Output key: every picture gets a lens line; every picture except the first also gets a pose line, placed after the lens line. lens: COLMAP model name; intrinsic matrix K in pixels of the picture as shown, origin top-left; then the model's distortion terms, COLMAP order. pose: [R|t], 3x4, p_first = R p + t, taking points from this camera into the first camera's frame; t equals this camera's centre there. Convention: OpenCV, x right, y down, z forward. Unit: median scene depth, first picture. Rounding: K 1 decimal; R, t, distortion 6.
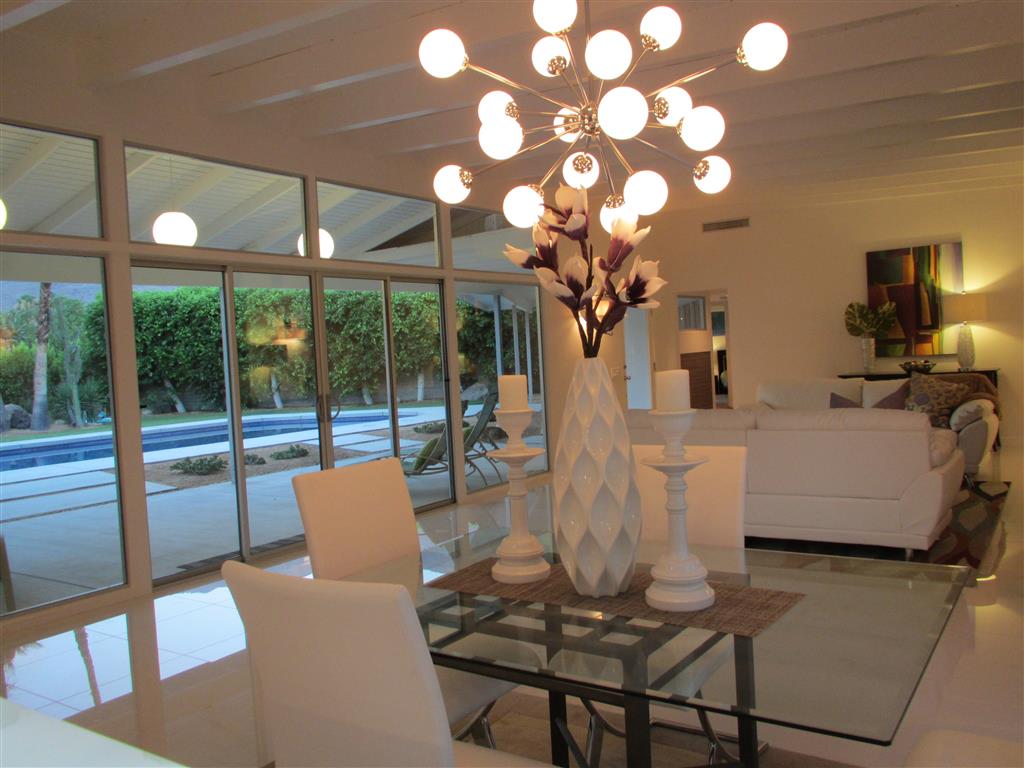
lens RADIAL K [[843.5, 0, 512.0], [0, 843.5, 384.0], [0, 0, 1]] dist [-0.037218, 0.009728]
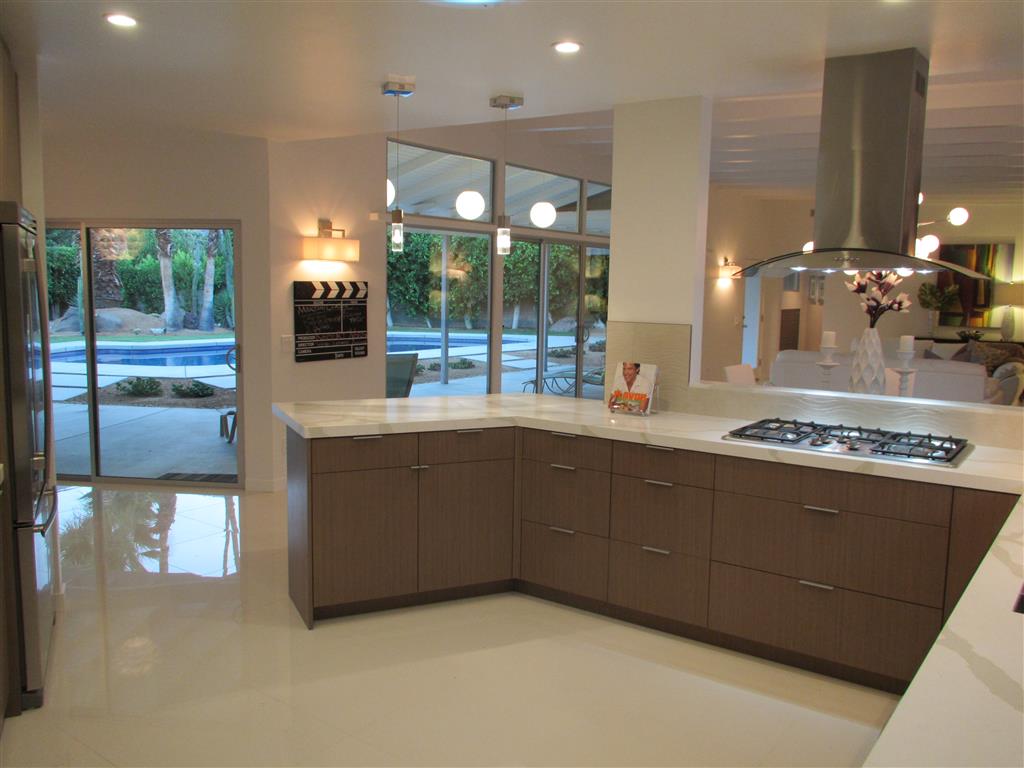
lens RADIAL K [[843.5, 0, 512.0], [0, 843.5, 384.0], [0, 0, 1]] dist [-0.037218, 0.009728]
pose [[0.996826, 0.076349, -0.022539, -0.202781], [-0.074273, 0.993876, 0.081819, 0.002205], [0.028648, -0.079885, 0.996392, -0.345360]]
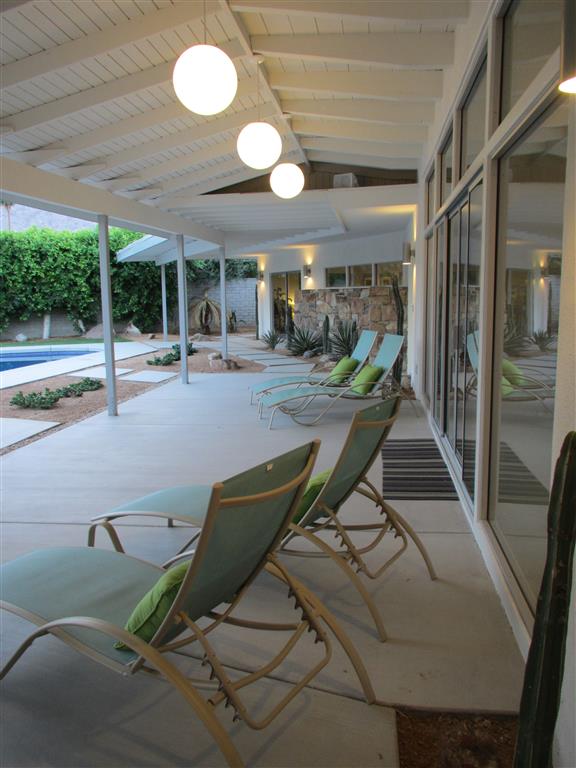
lens RADIAL K [[632.7, 0, 288.0], [0, 632.7, 384.0], [0, 0, 1]] dist [-0.037218, 0.009728]
pose [[0.890790, -0.020496, 0.453953, -0.509432], [-0.017692, 0.996661, 0.079715, 0.018567], [-0.454071, -0.079041, 0.887453, 0.254910]]
